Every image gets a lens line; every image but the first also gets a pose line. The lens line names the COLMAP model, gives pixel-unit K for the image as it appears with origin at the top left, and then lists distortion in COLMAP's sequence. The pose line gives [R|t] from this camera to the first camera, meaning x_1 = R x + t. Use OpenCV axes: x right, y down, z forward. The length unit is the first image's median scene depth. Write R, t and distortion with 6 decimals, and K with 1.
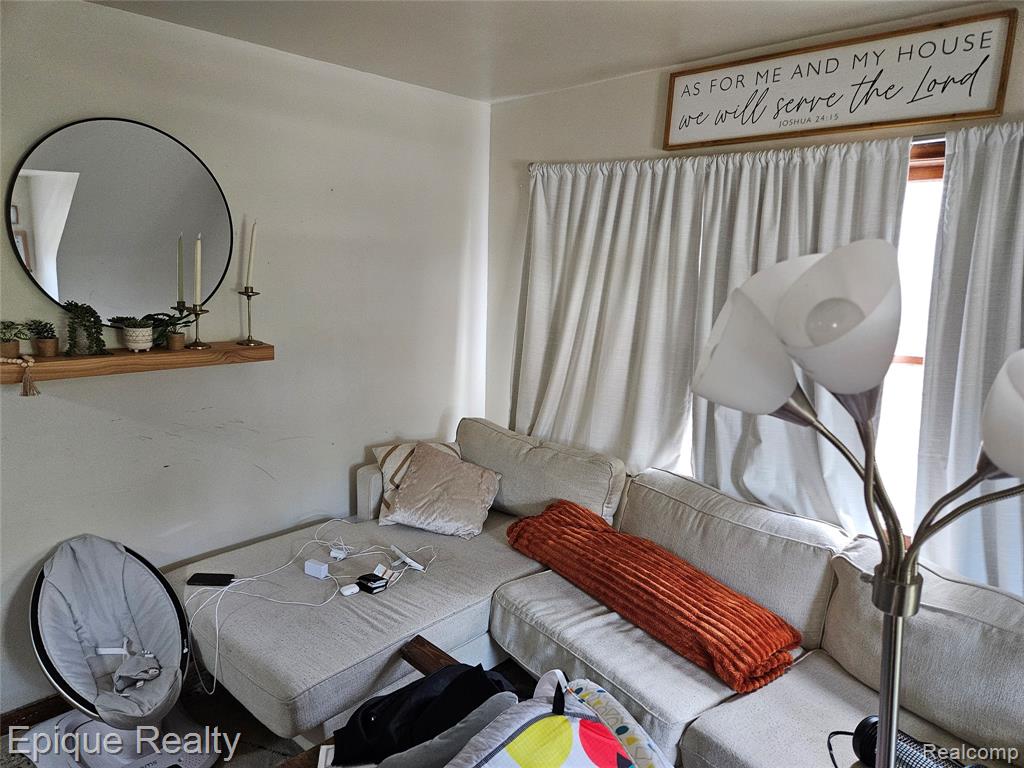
lens RADIAL K [[682.6, 0, 502.3], [0, 682.6, 387.6], [0, 0, 1]] dist [0.053789, -0.039402]
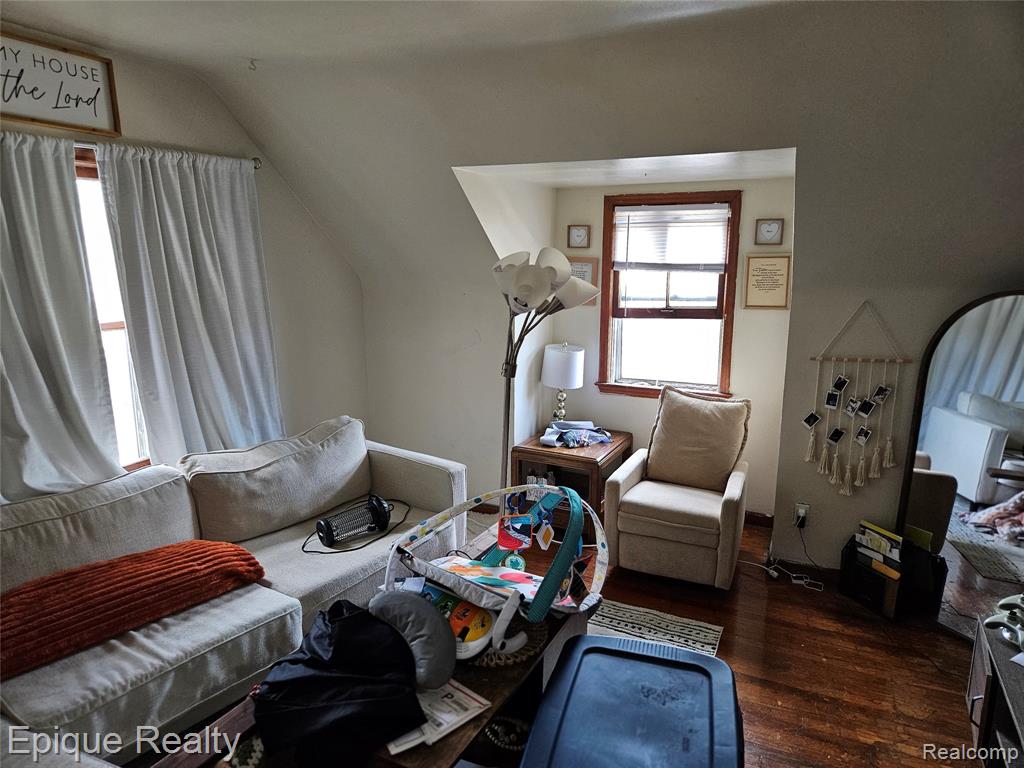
lens RADIAL K [[682.6, 0, 506.4], [0, 682.6, 381.2], [0, 0, 1]] dist [0.053789, -0.039402]
pose [[-0.321639, -0.194313, 0.926710, -0.821165], [0.170505, 0.950831, 0.258549, -0.150396], [-0.931384, 0.241168, -0.272693, 0.730575]]
